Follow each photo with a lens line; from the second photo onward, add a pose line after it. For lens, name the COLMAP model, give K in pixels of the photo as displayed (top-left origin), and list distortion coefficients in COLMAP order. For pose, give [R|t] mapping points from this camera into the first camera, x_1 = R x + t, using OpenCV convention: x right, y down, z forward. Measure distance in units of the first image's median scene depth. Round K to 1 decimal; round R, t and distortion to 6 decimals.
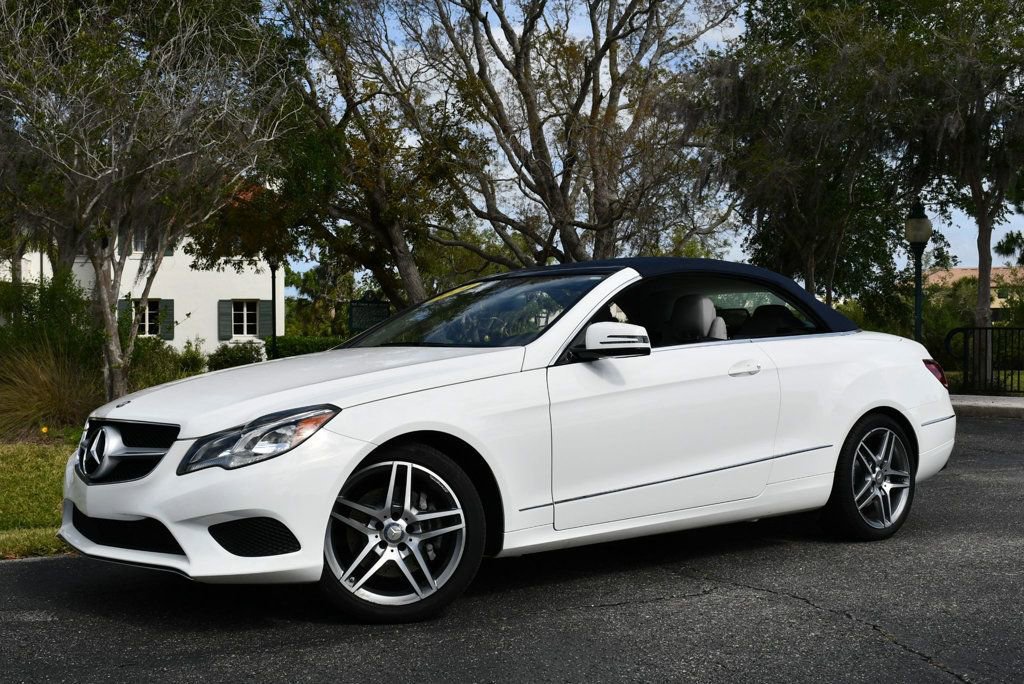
lens RADIAL K [[1289.6, 0, 511.8], [0, 1289.6, 342.0], [0, 0, 1]] dist [-0.062865, -0.011274]
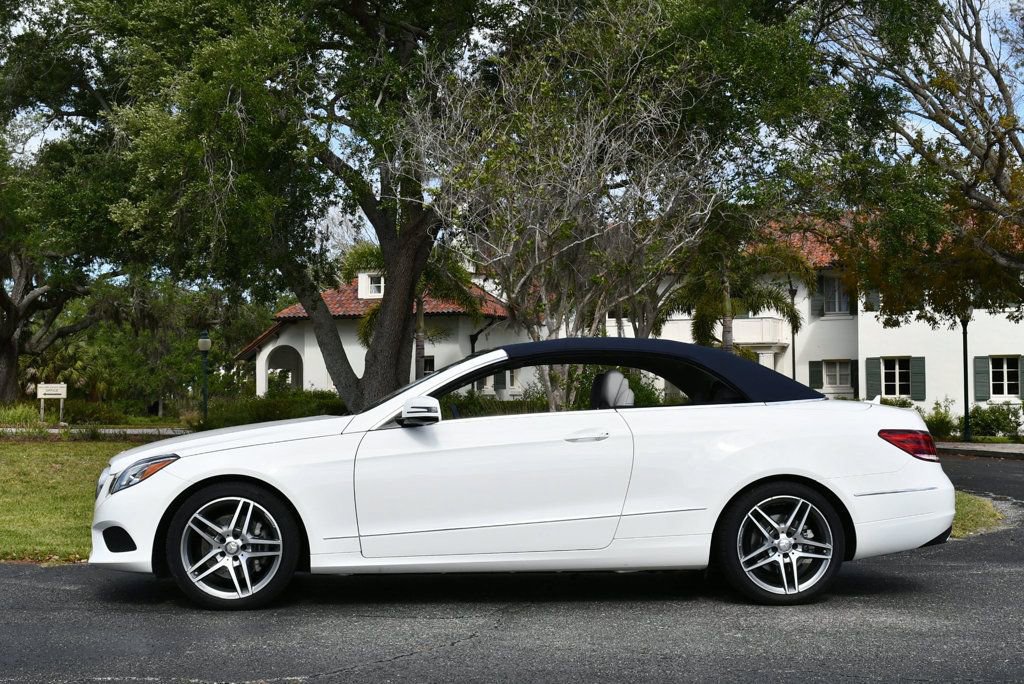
lens RADIAL K [[1438.5, 0, 511.2], [0, 1438.5, 331.9], [0, 0, 1]] dist [-0.040405, -0.075118]
pose [[0.815770, -0.028633, -0.577667, 0.877571], [0.000392, 0.998801, -0.048954, -0.008557], [0.578376, 0.039709, 0.814803, -0.087334]]
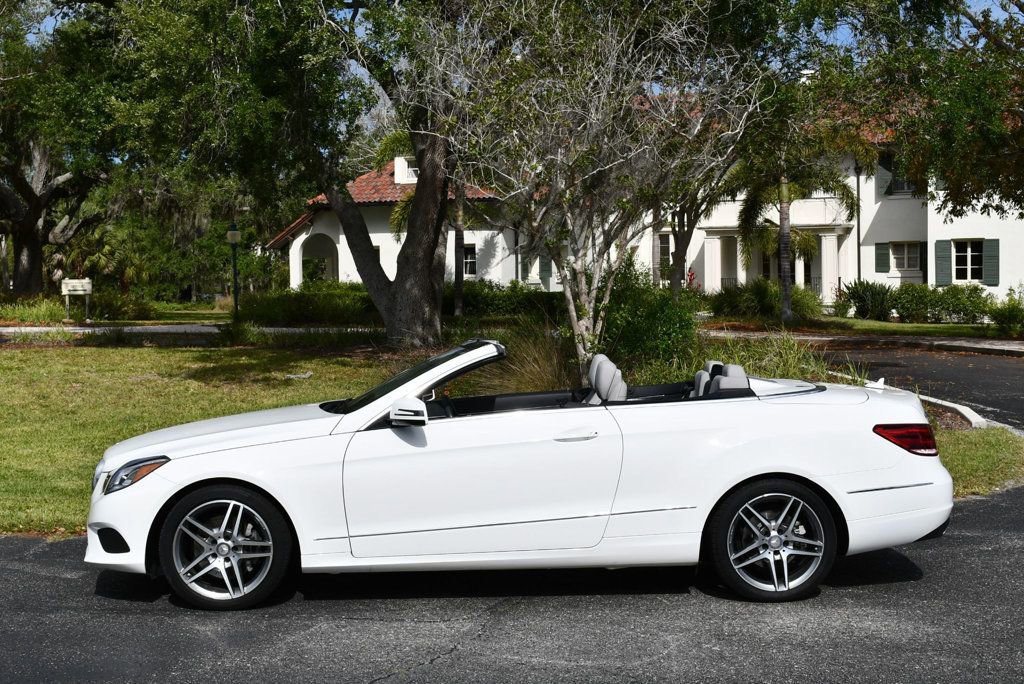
lens RADIAL K [[1527.1, 0, 510.1], [0, 1527.1, 335.5], [0, 0, 1]] dist [-0.037887, -0.066552]
pose [[0.793770, 0.016926, -0.607982, 0.965947], [0.009325, 0.999157, 0.039991, -0.122510], [0.608146, -0.037413, 0.792943, -0.106160]]
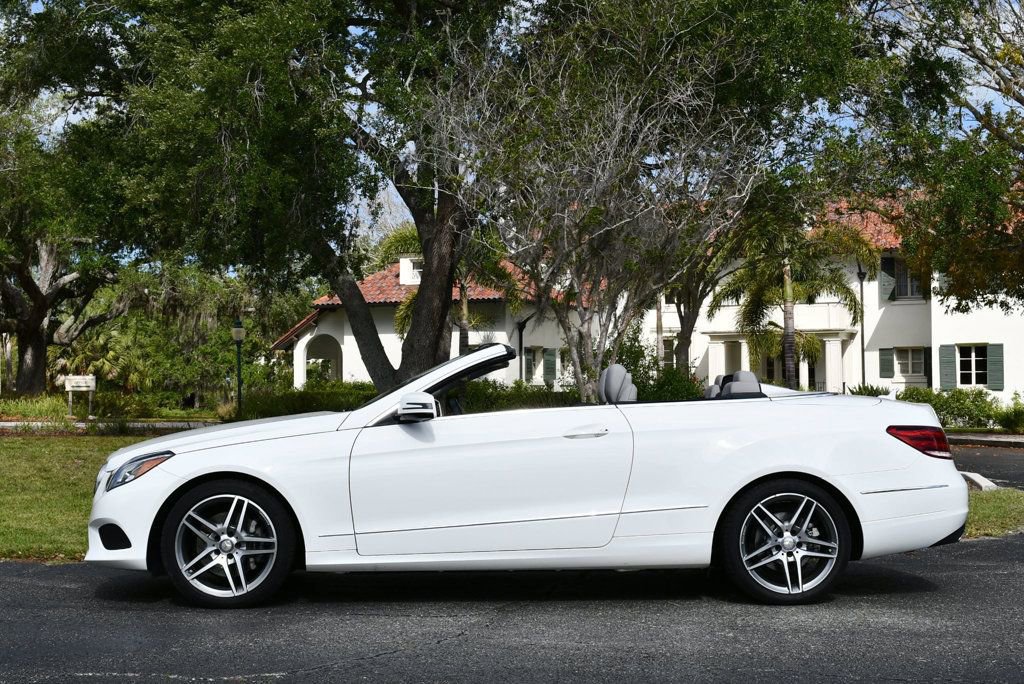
lens RADIAL K [[1527.1, 0, 510.1], [0, 1527.1, 335.5], [0, 0, 1]] dist [-0.037887, -0.066552]
pose [[0.792598, -0.025278, -0.609221, 0.954407], [0.002959, 0.999288, -0.037614, -0.013320], [0.609738, 0.028010, 0.792108, -0.101953]]
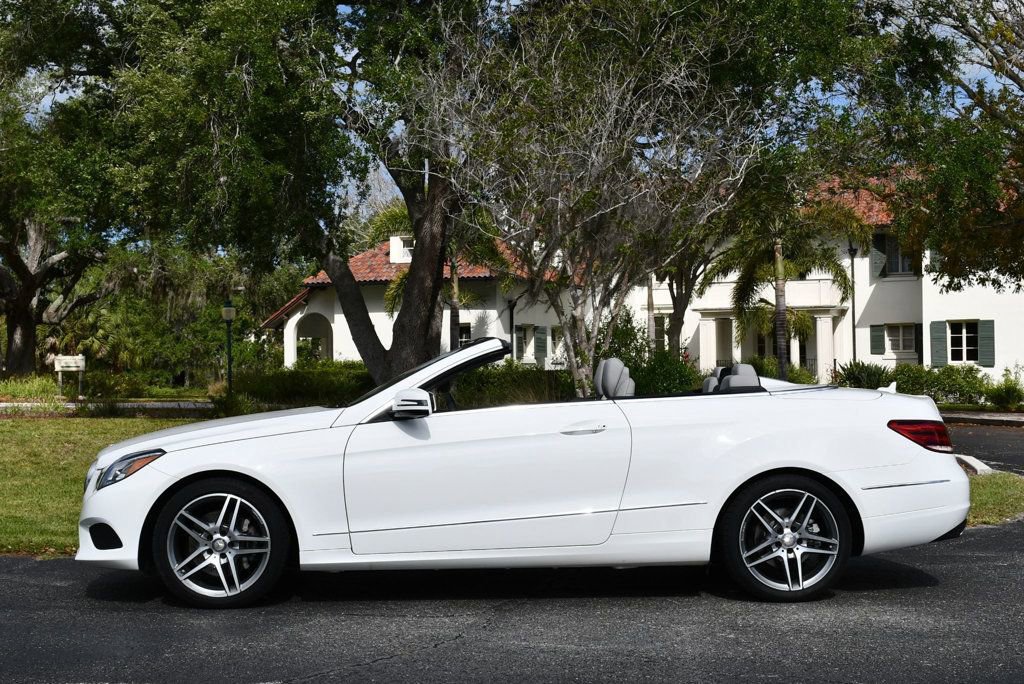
lens RADIAL K [[1527.1, 0, 510.1], [0, 1527.1, 335.5], [0, 0, 1]] dist [-0.037887, -0.066552]
pose [[0.796479, -0.018334, -0.604388, 0.938155], [0.006741, 0.999747, -0.021443, -0.031189], [0.604628, 0.013005, 0.796402, -0.089183]]
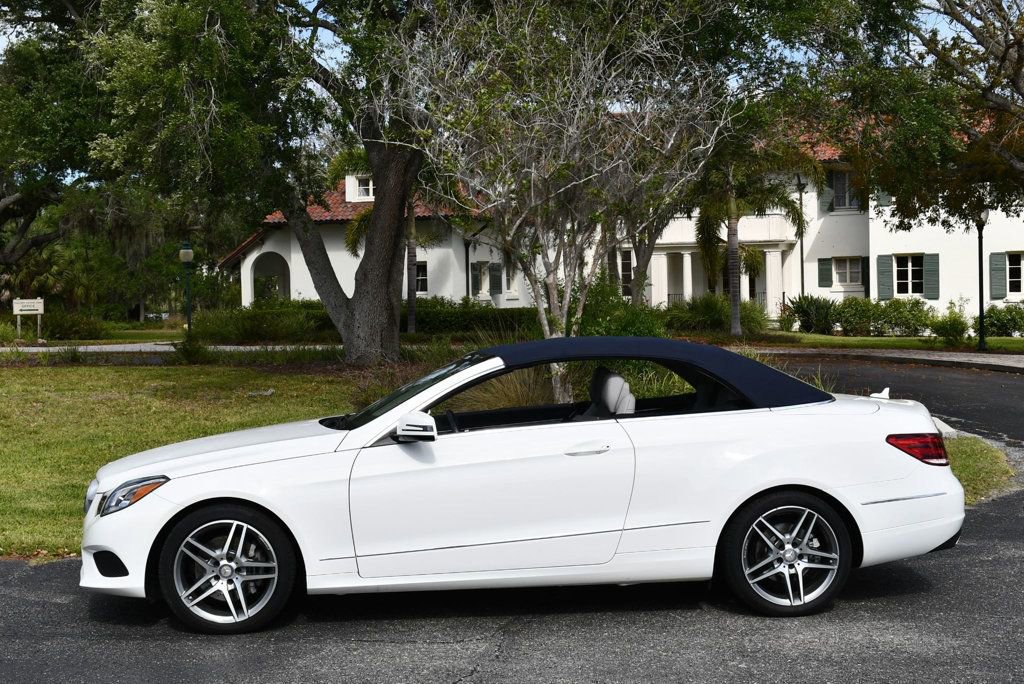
lens RADIAL K [[1503.1, 0, 516.0], [0, 1503.1, 338.1], [0, 0, 1]] dist [-0.044247, -0.020530]
pose [[0.818794, 0.004777, -0.574067, 0.887583], [0.015979, 0.999388, 0.031108, -0.117470], [0.573864, -0.034644, 0.818217, -0.100081]]
